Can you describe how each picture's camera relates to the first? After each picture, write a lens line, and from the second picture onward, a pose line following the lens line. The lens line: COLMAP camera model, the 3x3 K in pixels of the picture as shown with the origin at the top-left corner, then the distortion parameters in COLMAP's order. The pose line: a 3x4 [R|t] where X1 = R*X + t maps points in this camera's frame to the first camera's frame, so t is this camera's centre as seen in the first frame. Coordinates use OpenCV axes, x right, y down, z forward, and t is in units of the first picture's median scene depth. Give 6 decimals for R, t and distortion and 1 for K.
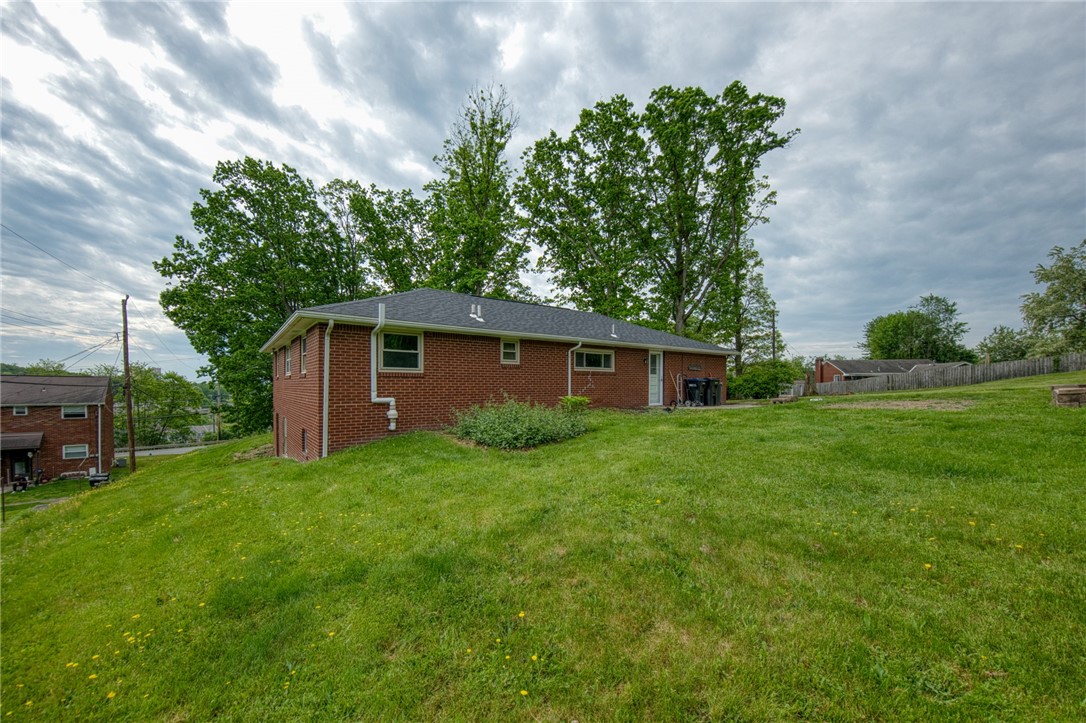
lens RADIAL K [[393.0, 0, 542.5], [0, 393.0, 365.0], [0, 0, 1]] dist [-0.011361, -0.009565]
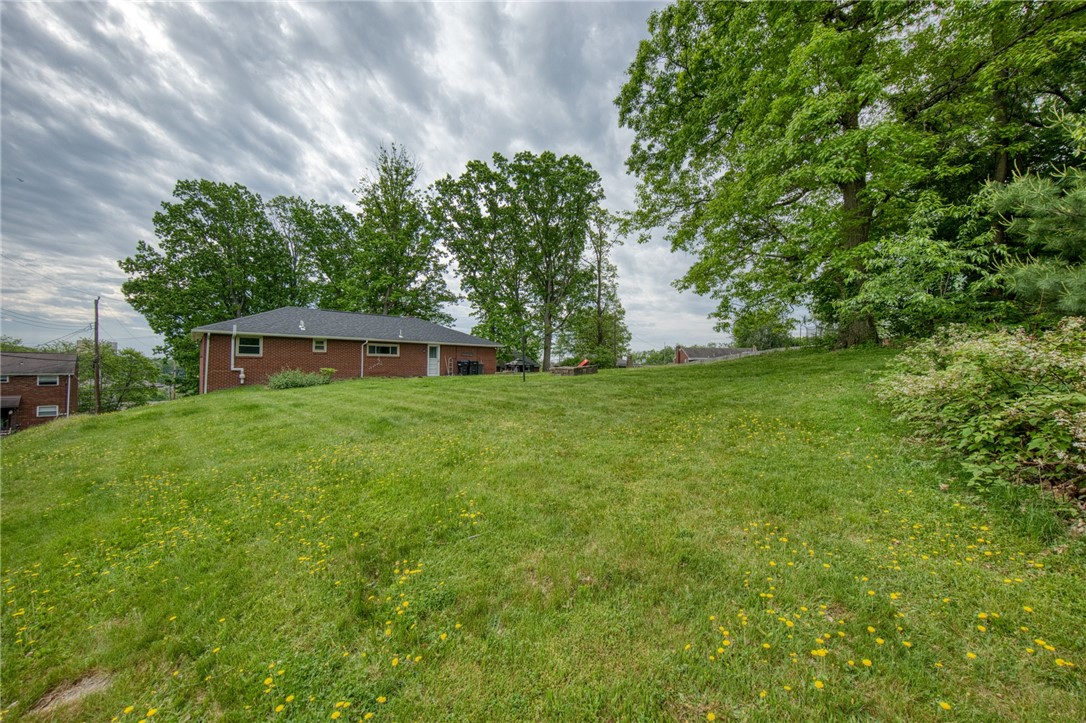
lens RADIAL K [[353.0, 0, 536.7], [0, 353.0, 339.8], [0, 0, 1]] dist [-0.034706, 0.000044]
pose [[0.993123, 0.018311, 0.115631, 0.209359], [-0.015810, 0.999622, -0.022508, -0.011141], [-0.116000, 0.020525, 0.993037, -0.221178]]
